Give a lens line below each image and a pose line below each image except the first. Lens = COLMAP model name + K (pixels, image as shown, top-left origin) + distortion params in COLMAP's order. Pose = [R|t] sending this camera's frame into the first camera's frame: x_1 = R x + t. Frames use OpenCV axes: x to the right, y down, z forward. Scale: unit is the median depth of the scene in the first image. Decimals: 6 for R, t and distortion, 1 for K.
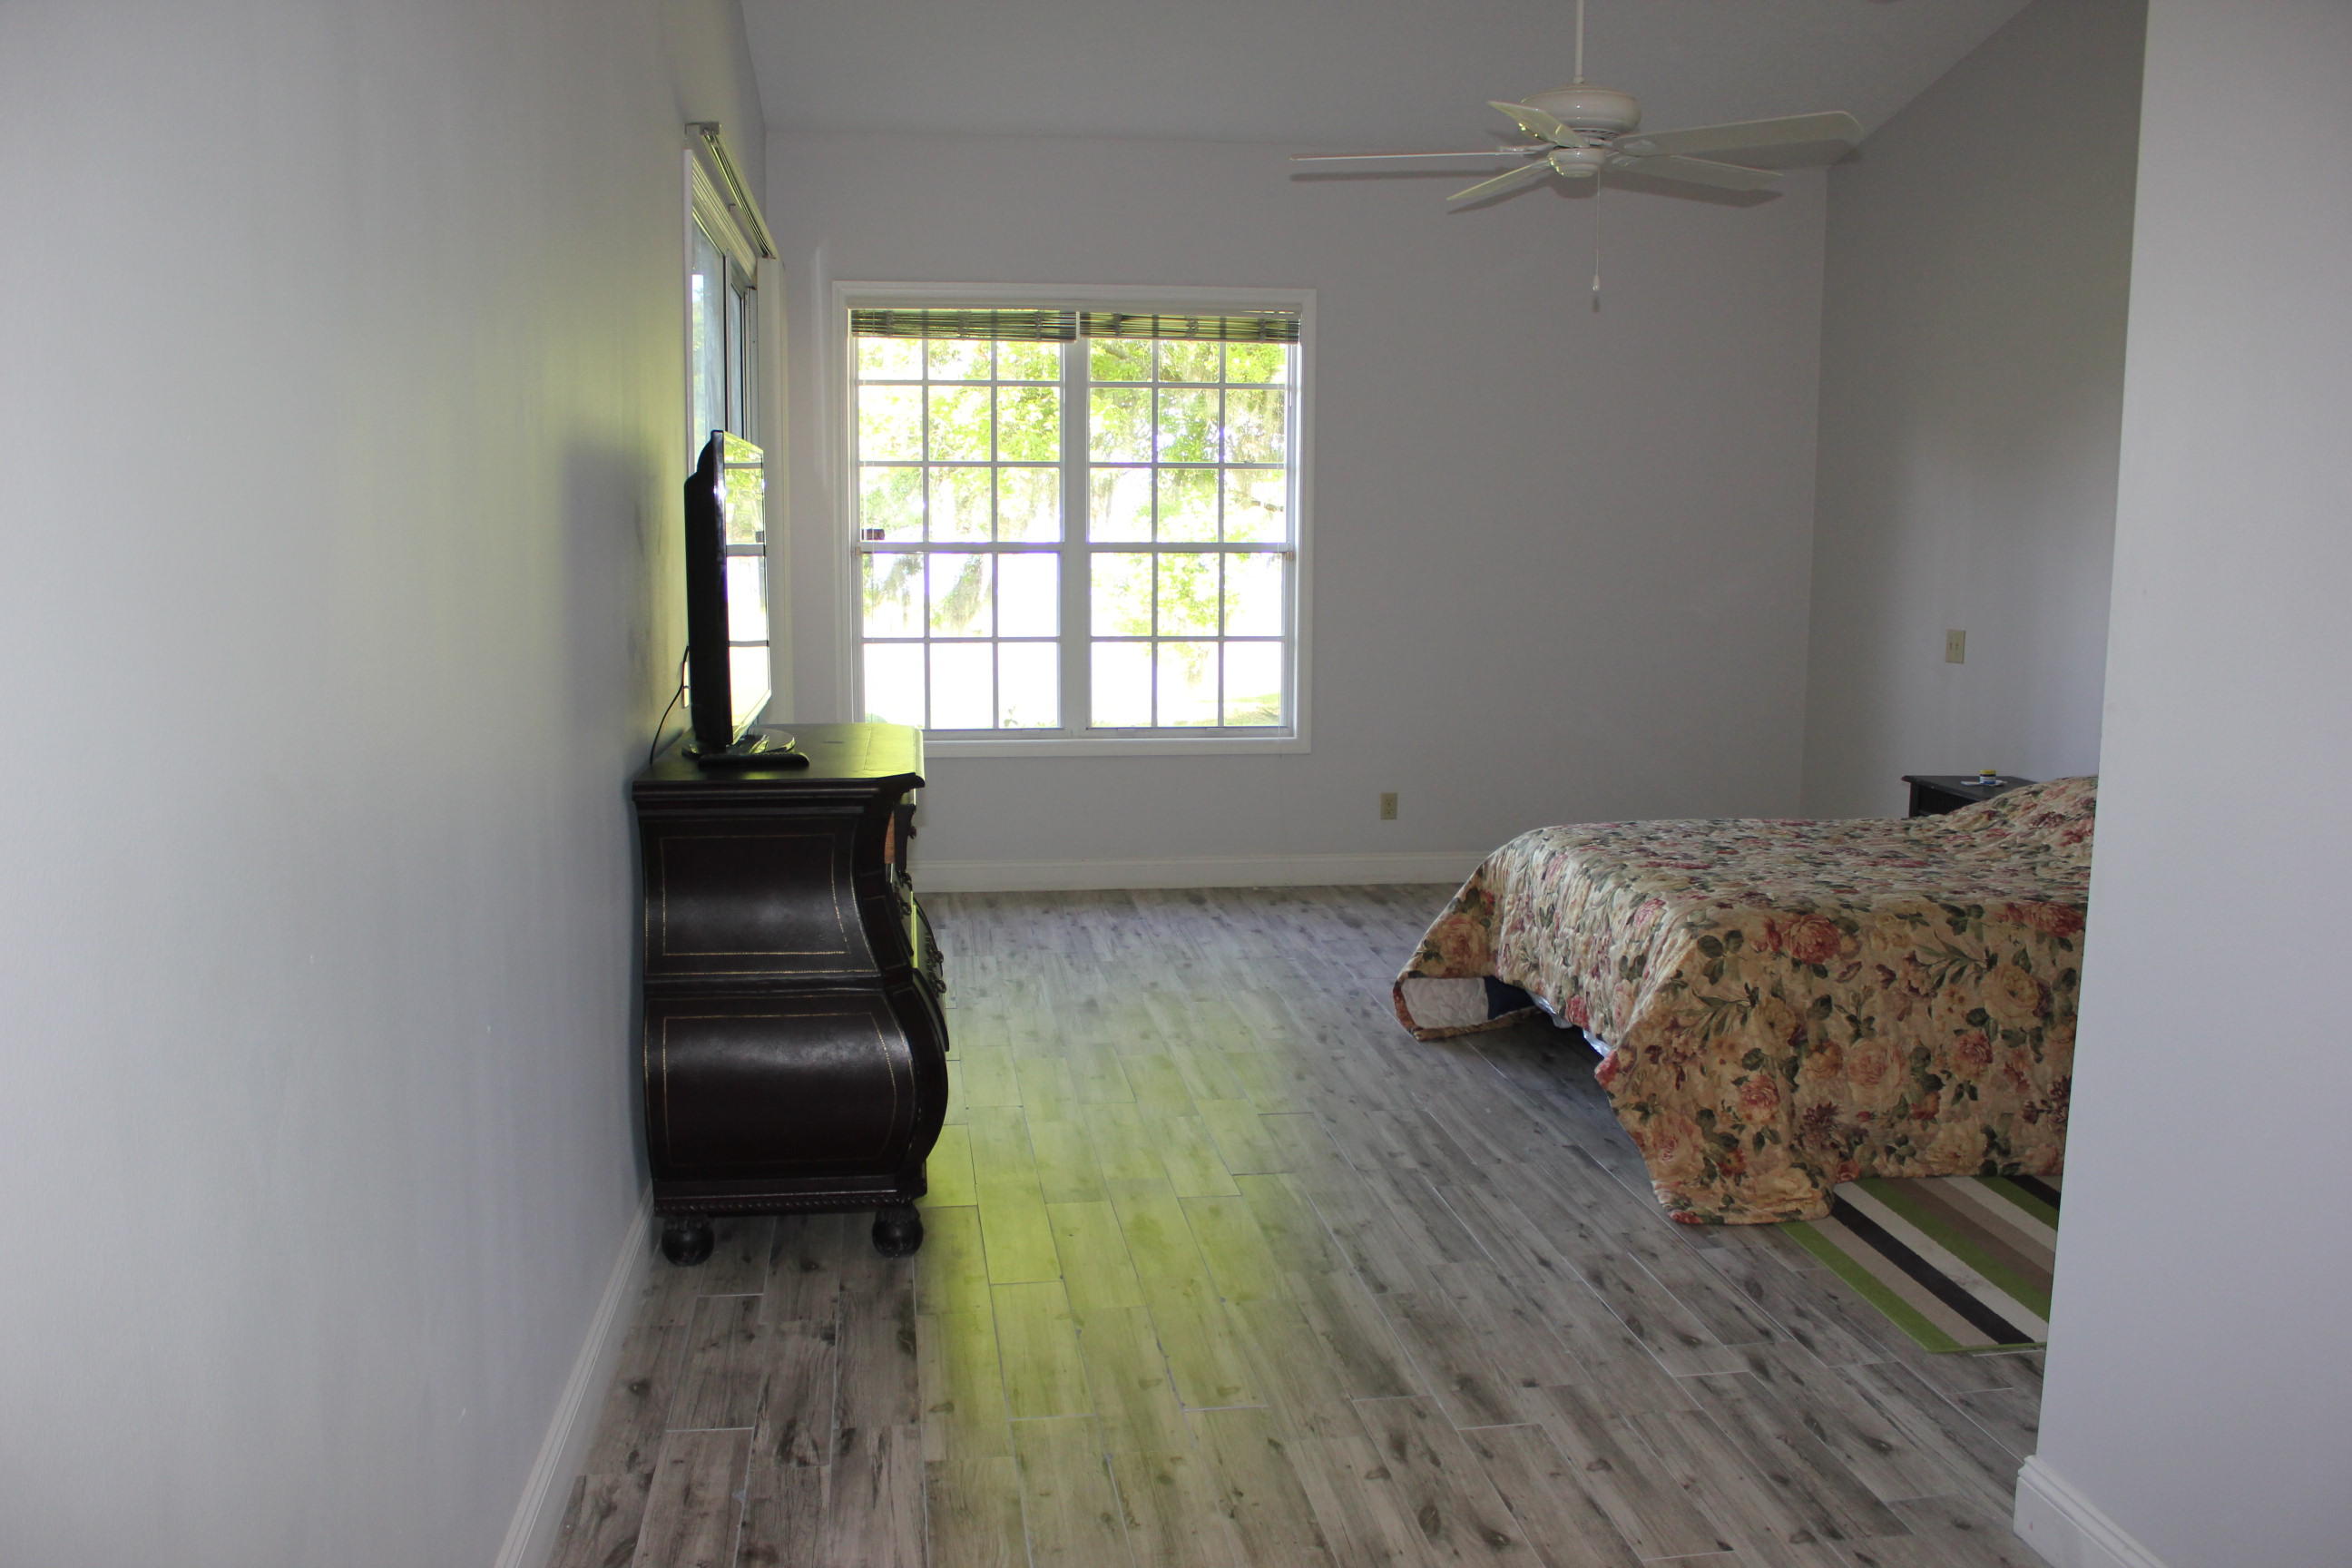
lens RADIAL K [[1938.2, 0, 1174.7], [0, 1938.2, 795.8], [0, 0, 1]] dist [-0.155771, 0.135660]
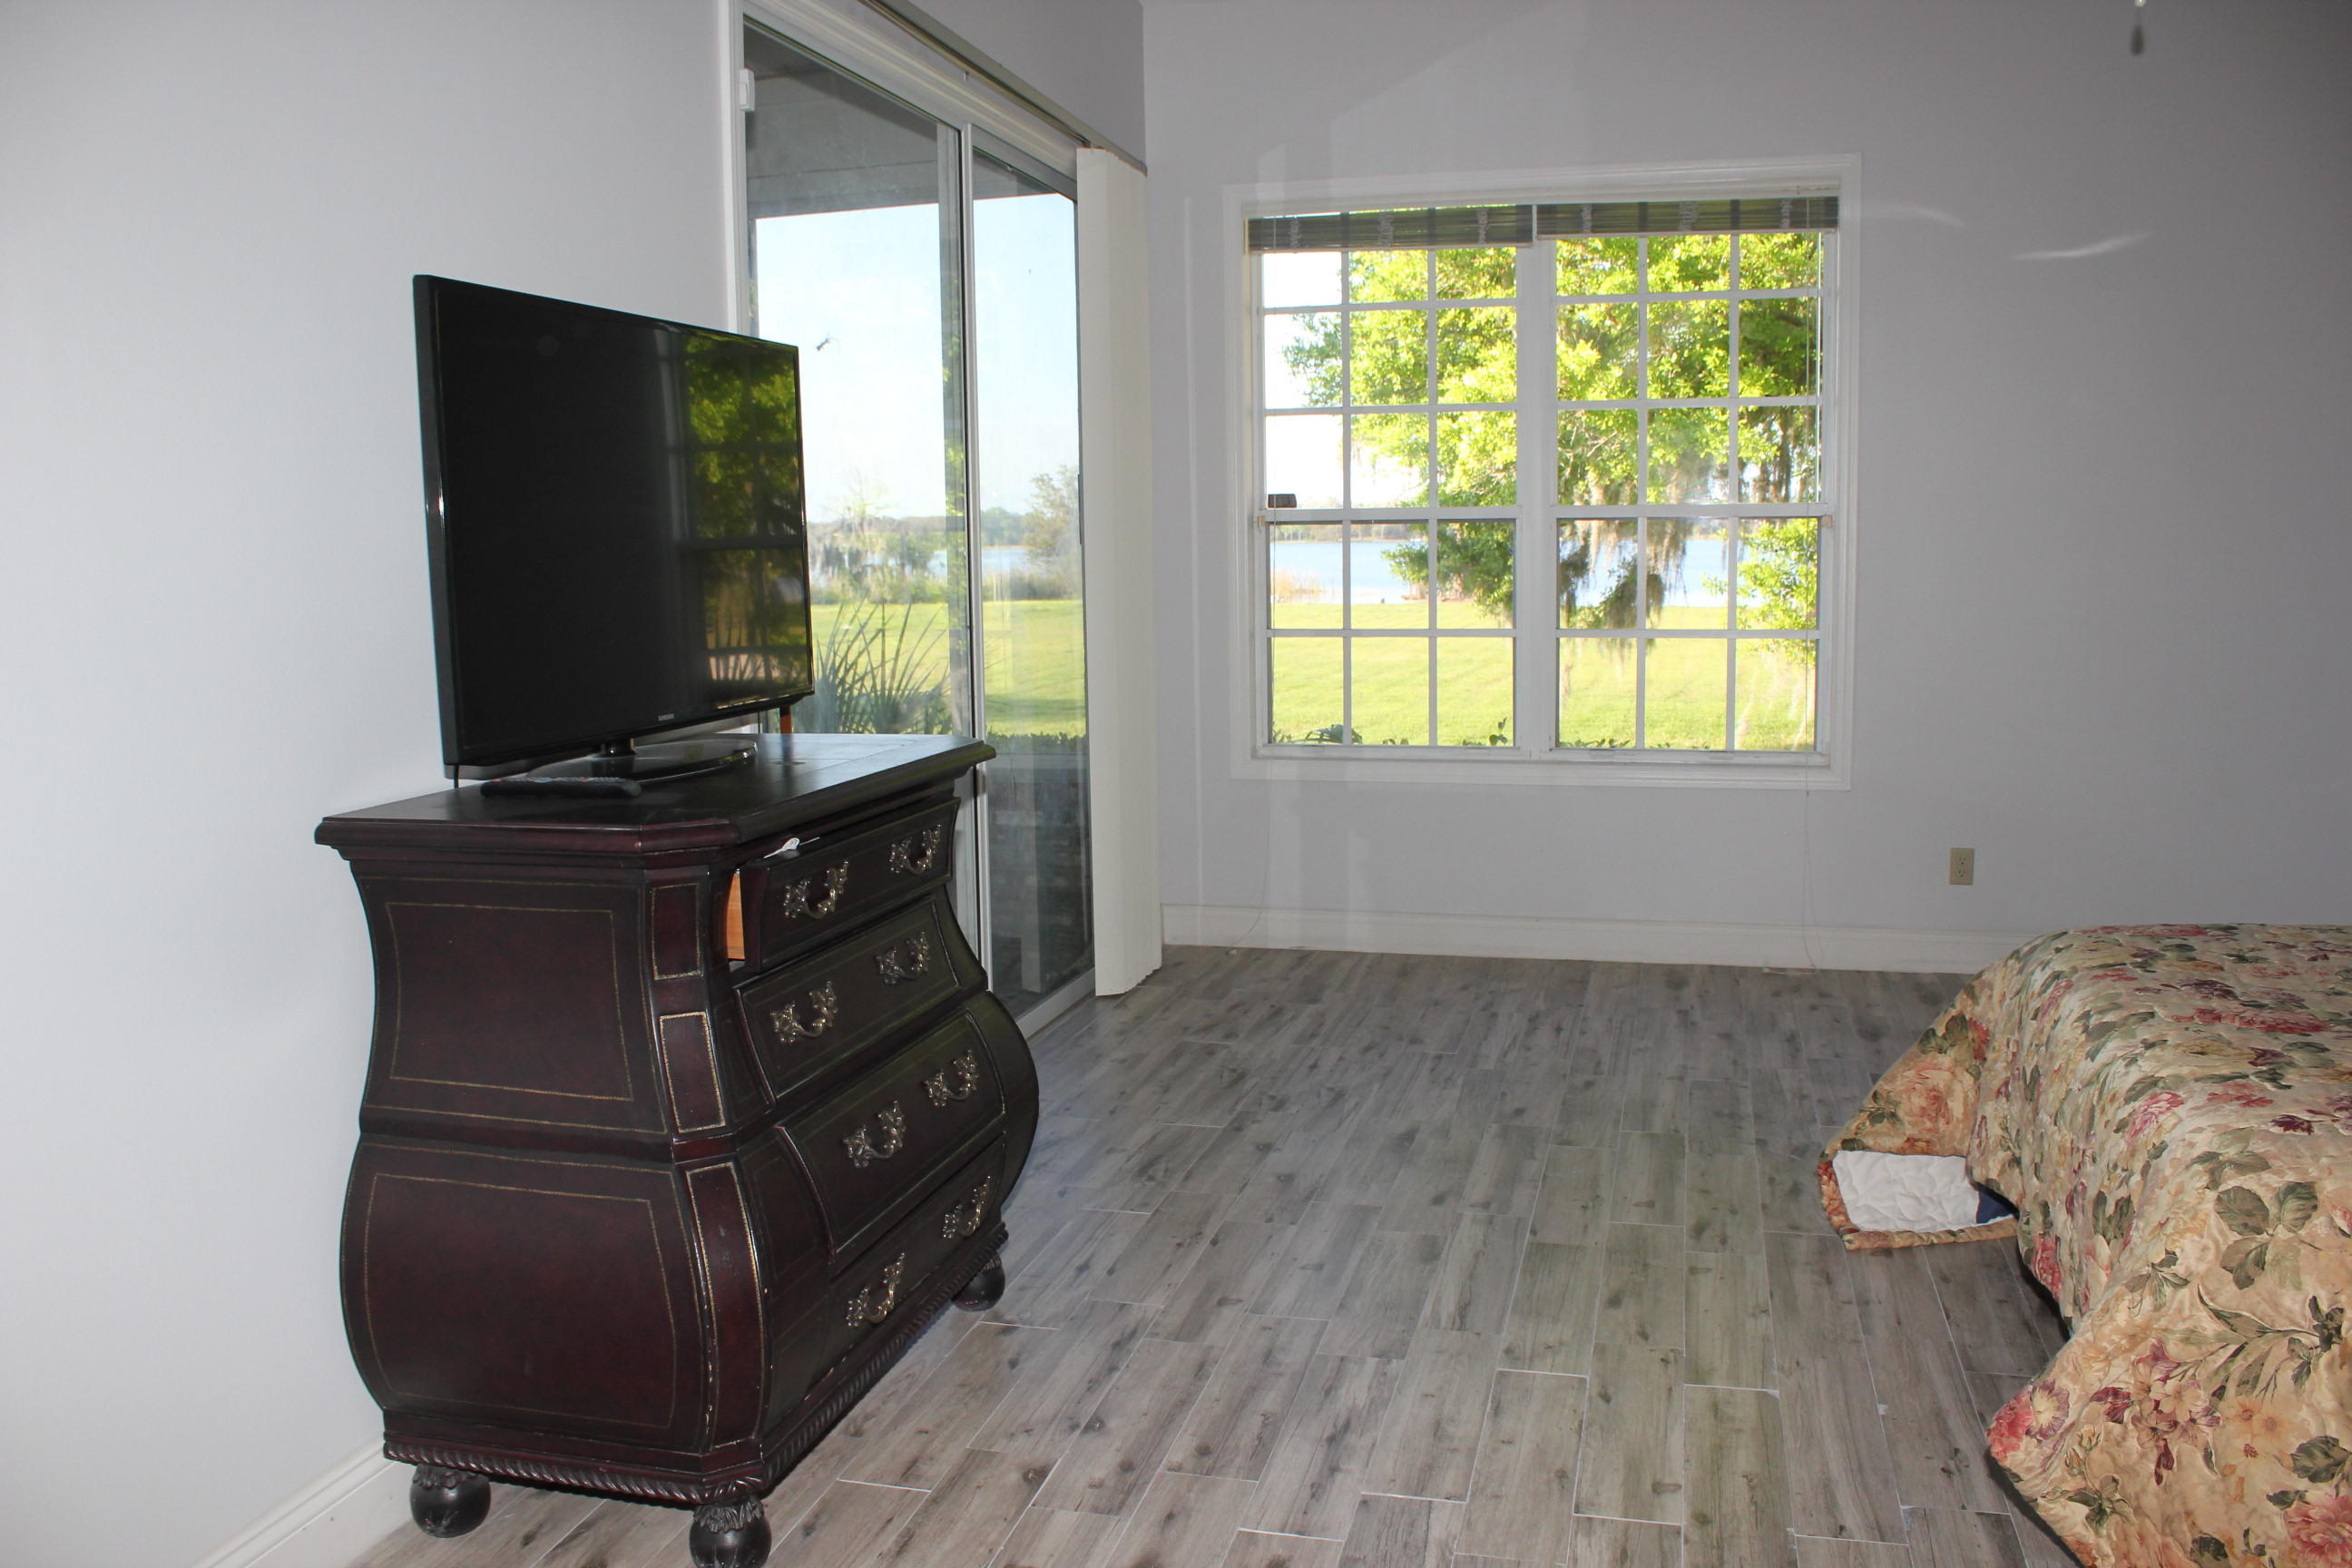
lens RADIAL K [[1938.2, 0, 1166.2], [0, 1938.2, 812.5], [0, 0, 1]] dist [-0.155771, 0.135660]
pose [[0.922413, 0.033717, -0.384731, 0.200264], [-0.032946, 0.999420, 0.008599, -0.020622], [0.384797, 0.004743, 0.922989, 0.431742]]
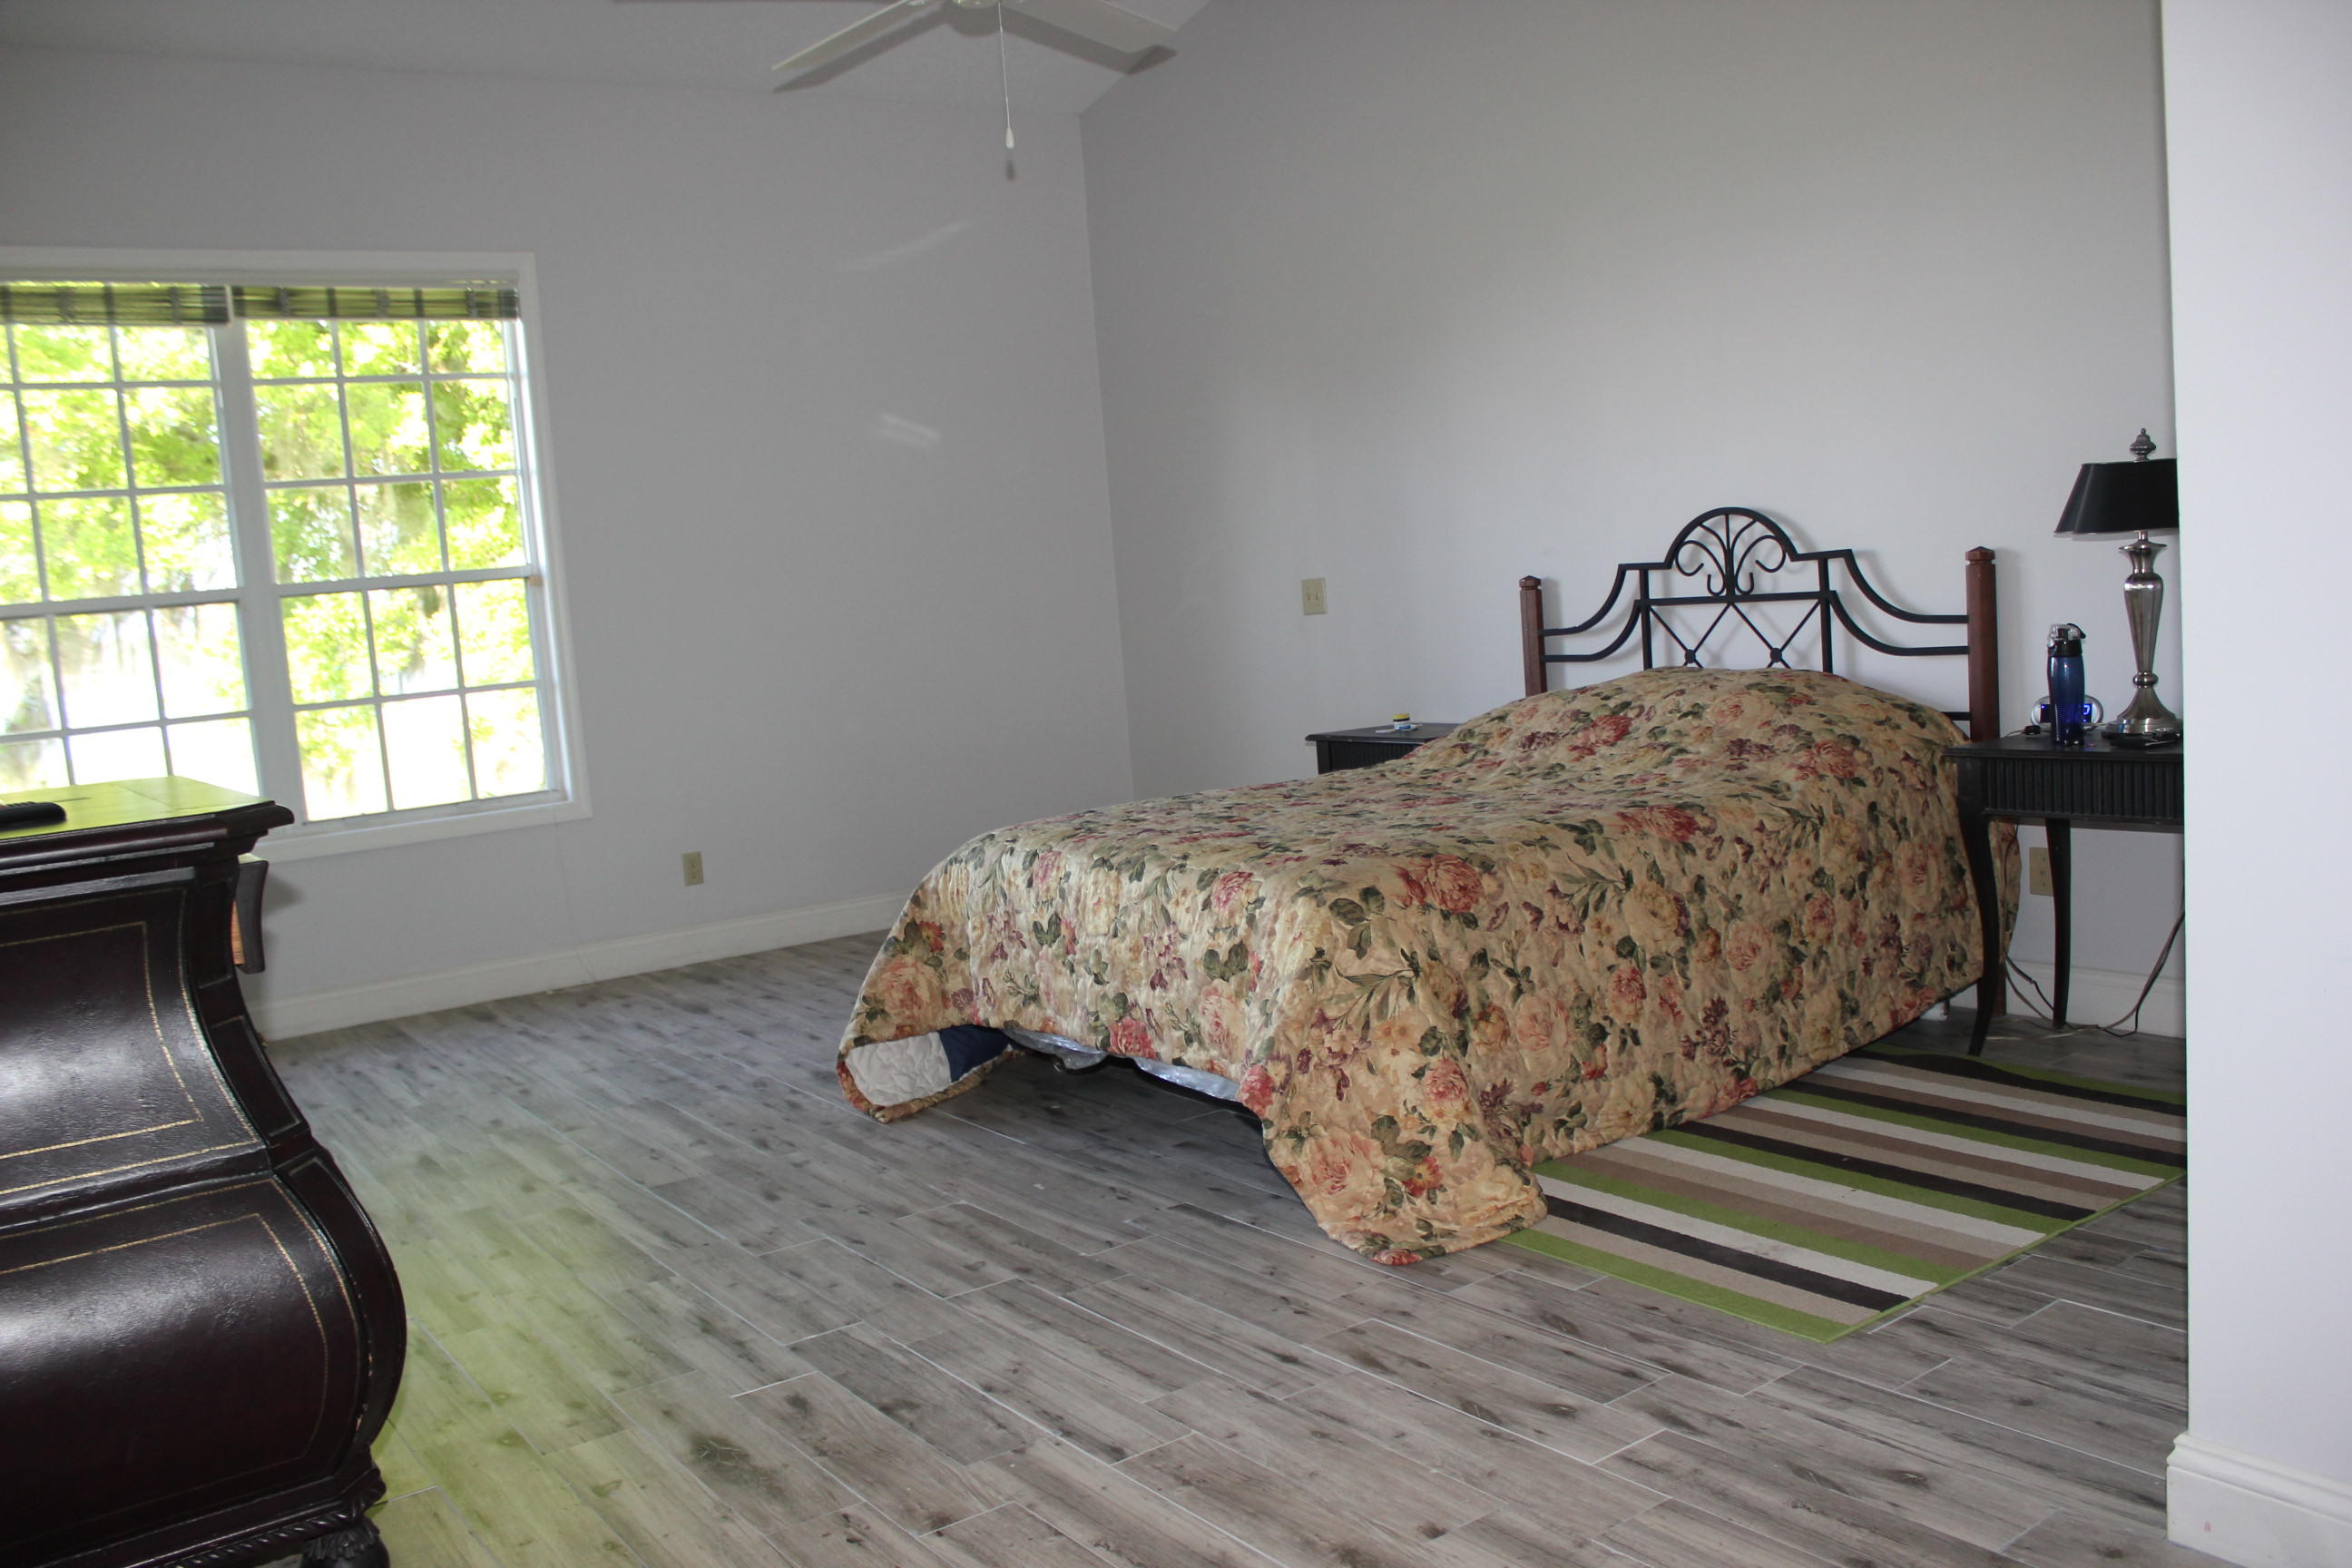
lens RADIAL K [[1938.2, 0, 1168.4], [0, 1938.2, 793.6], [0, 0, 1]] dist [-0.155771, 0.135660]
pose [[0.887568, -0.127347, 0.442725, -0.128247], [0.149798, 0.988588, -0.015951, 0.032114], [-0.435642, 0.080477, 0.896515, 0.312288]]
